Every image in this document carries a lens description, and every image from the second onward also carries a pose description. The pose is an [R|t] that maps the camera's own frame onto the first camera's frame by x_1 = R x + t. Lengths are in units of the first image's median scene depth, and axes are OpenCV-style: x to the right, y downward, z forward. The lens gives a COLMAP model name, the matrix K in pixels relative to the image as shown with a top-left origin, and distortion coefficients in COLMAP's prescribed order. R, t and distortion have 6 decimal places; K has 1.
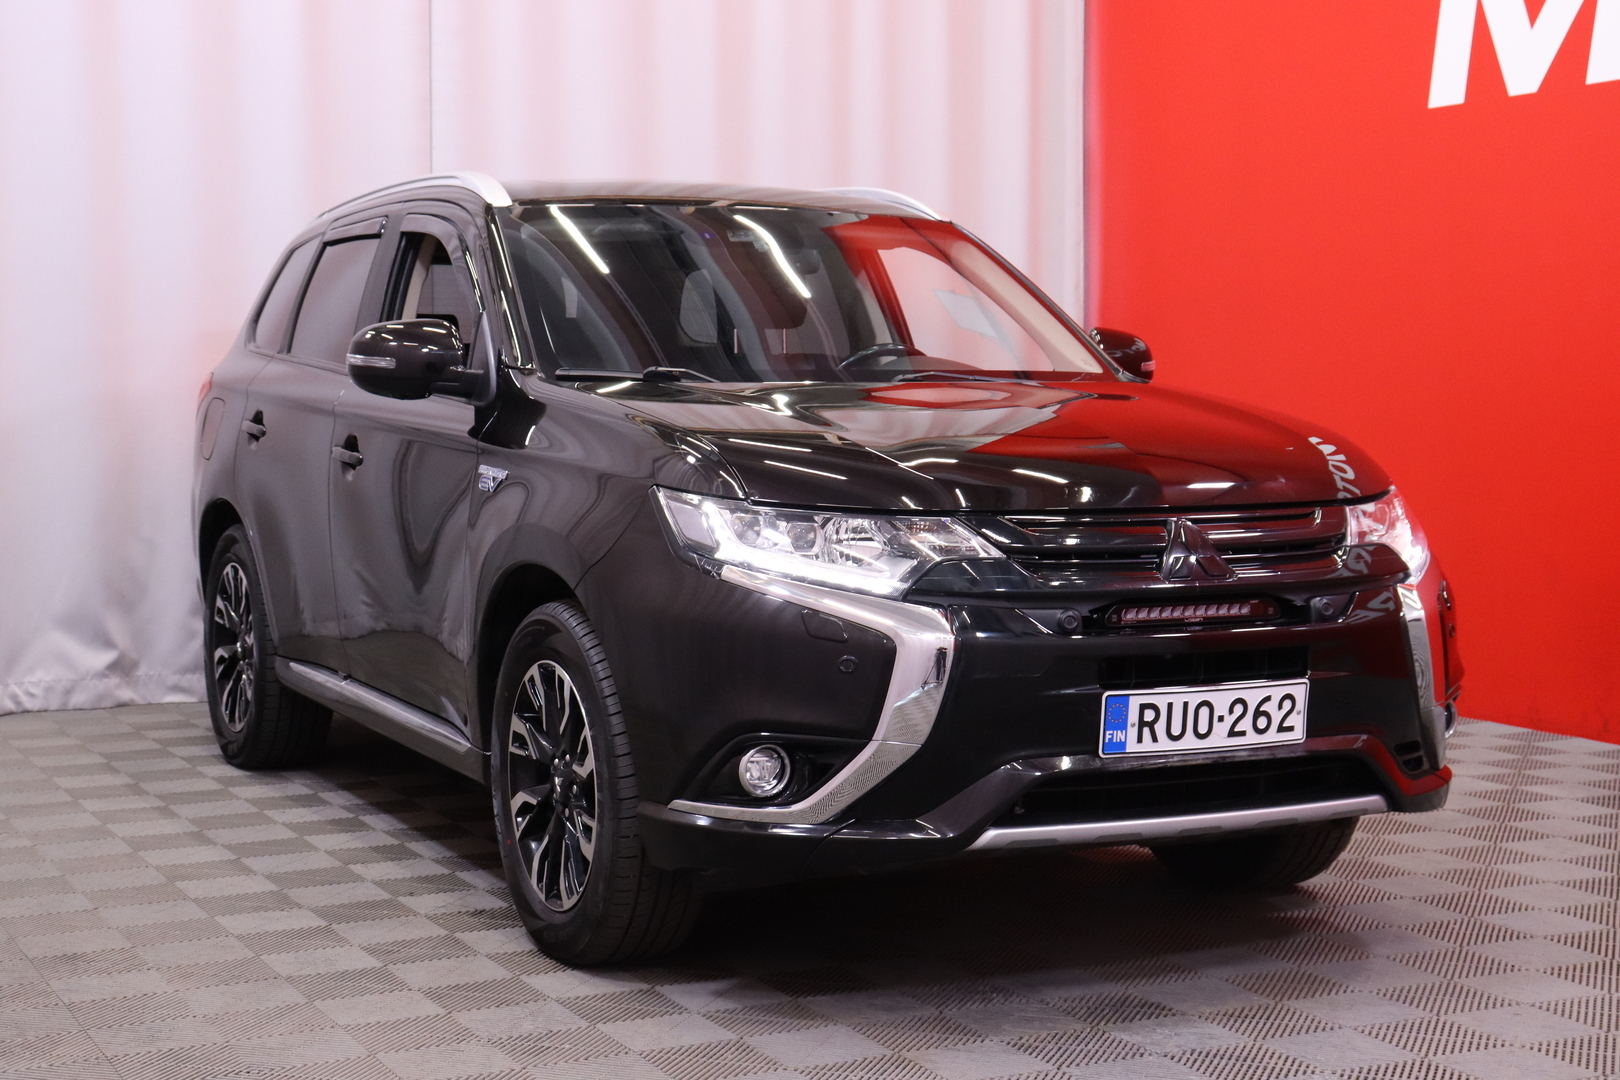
lens RADIAL K [[2523.7, 0, 808.8], [0, 2523.7, 543.5], [0, 0, 1]] dist [0.076399, 0.000000]
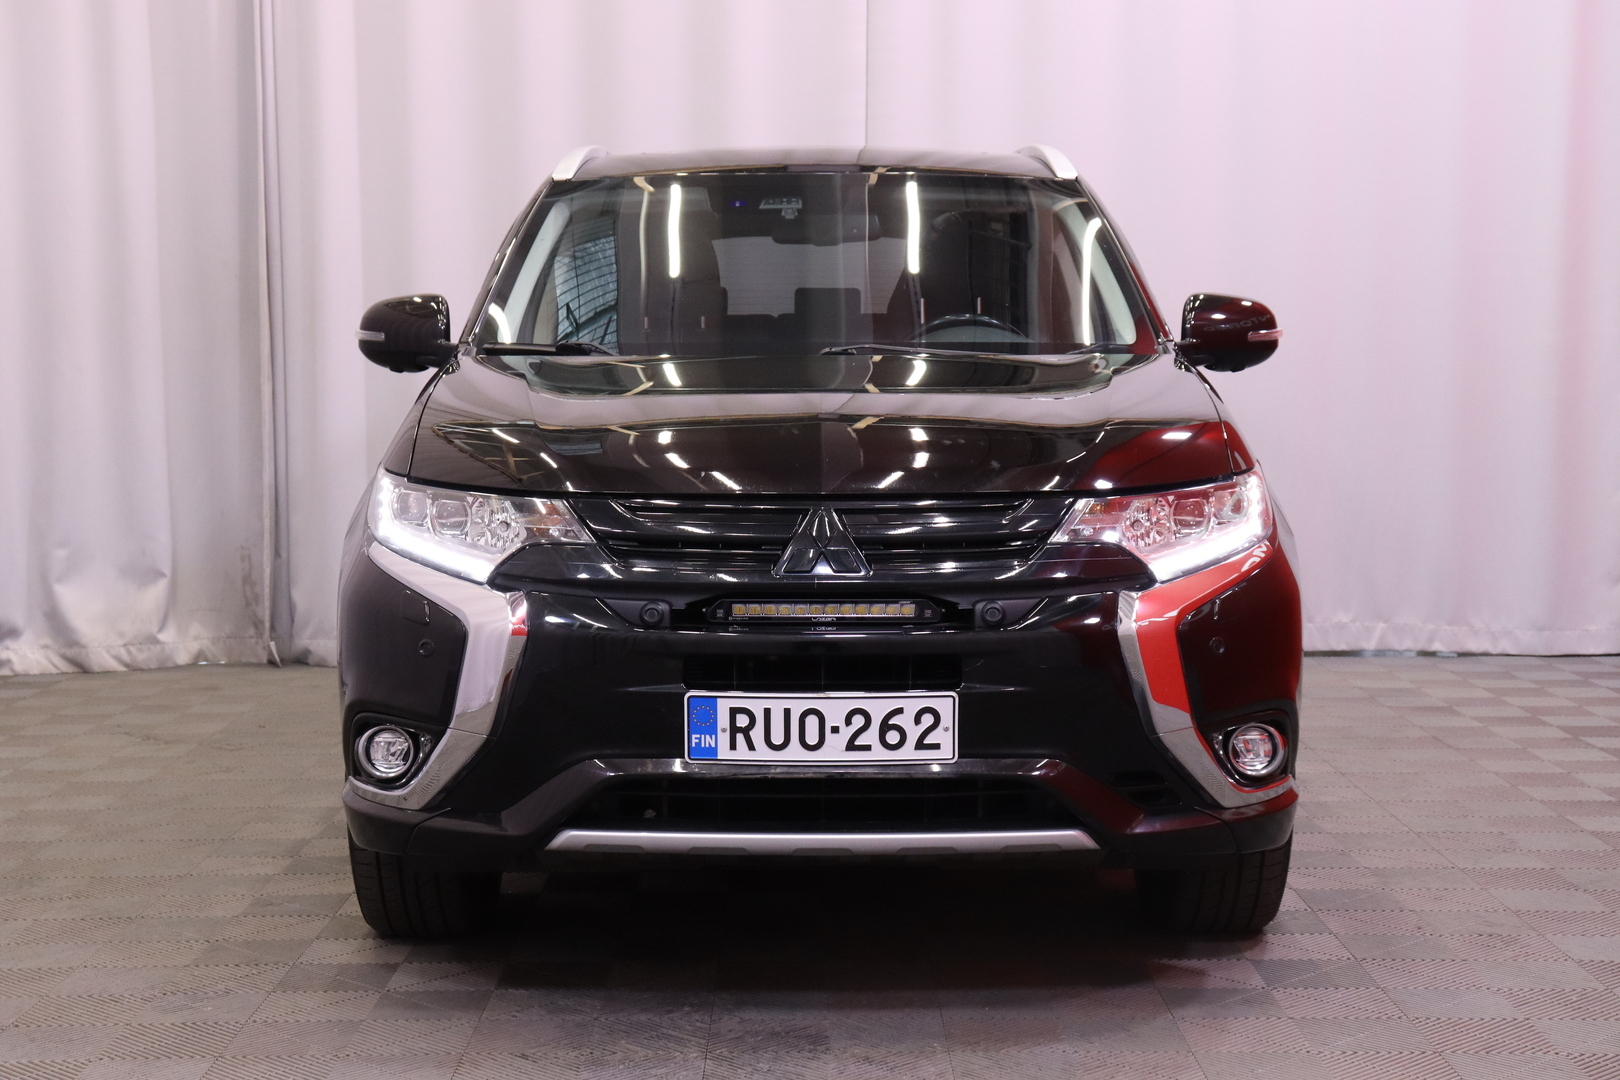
lens RADIAL K [[2523.7, 0, 815.6], [0, 2523.7, 530.5], [0, 0, 1]] dist [0.076399, 0.000000]
pose [[0.888347, 0.030461, -0.458162, 0.569343], [-0.027495, 0.999536, 0.013144, -0.013631], [0.458350, 0.000921, 0.888771, 0.195015]]
